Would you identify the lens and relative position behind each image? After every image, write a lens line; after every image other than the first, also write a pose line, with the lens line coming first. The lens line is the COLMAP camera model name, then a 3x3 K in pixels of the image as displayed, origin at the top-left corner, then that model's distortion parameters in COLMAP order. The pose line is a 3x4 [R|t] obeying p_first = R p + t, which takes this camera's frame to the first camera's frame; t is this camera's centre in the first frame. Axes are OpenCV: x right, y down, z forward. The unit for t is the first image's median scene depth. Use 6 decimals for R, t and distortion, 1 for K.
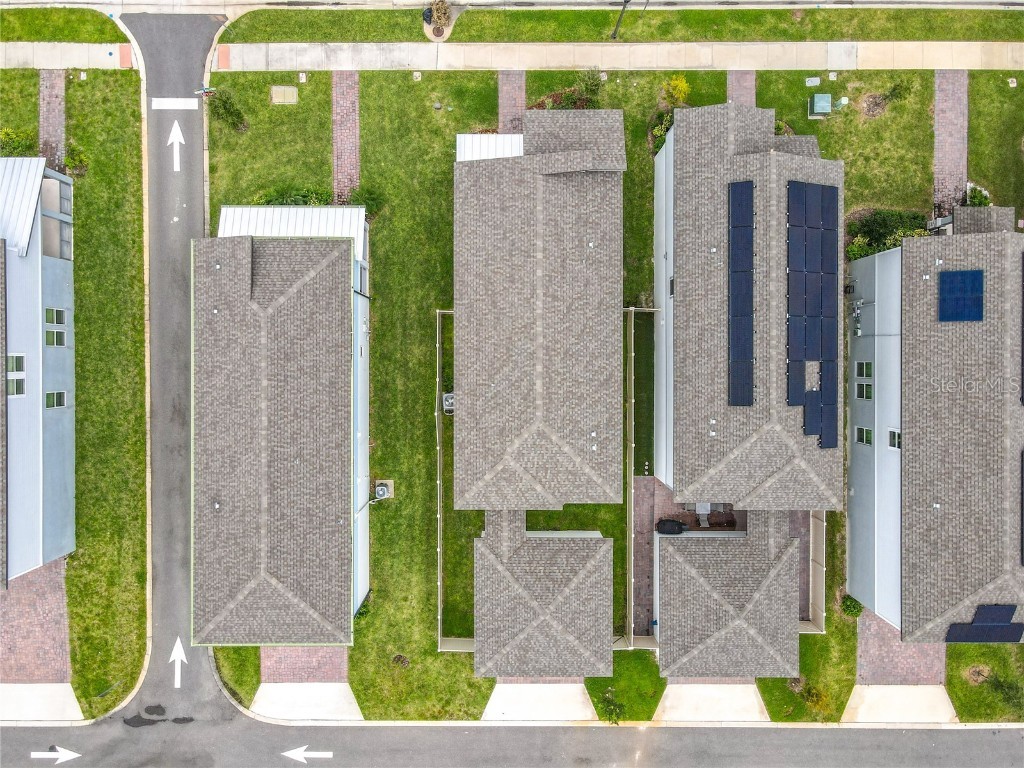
lens RADIAL K [[774.9, 0, 503.2], [0, 774.9, 354.7], [0, 0, 1]] dist [-0.004574, 0.033785]
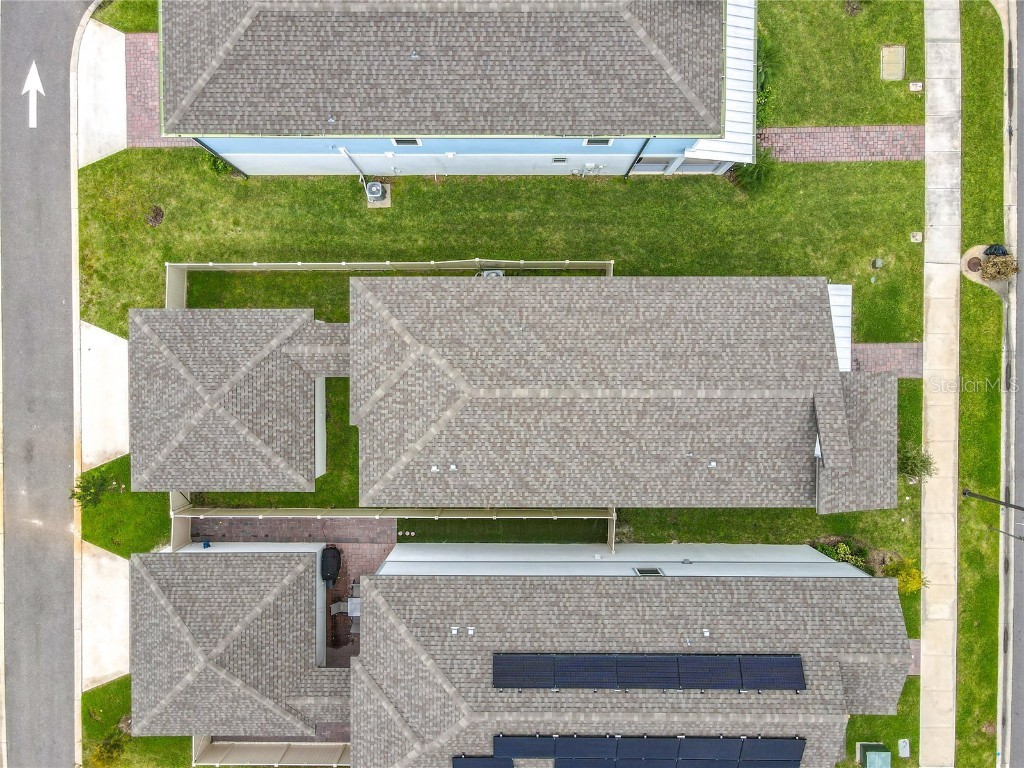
lens RADIAL K [[774.9, 0, 517.3], [0, 774.9, 383.0], [0, 0, 1]] dist [-0.004574, 0.033785]
pose [[-0.000444, 0.999833, 0.018288, 0.019753], [-0.999999, -0.000468, 0.001318, 0.035062], [0.001326, -0.018287, 0.999832, 0.230430]]
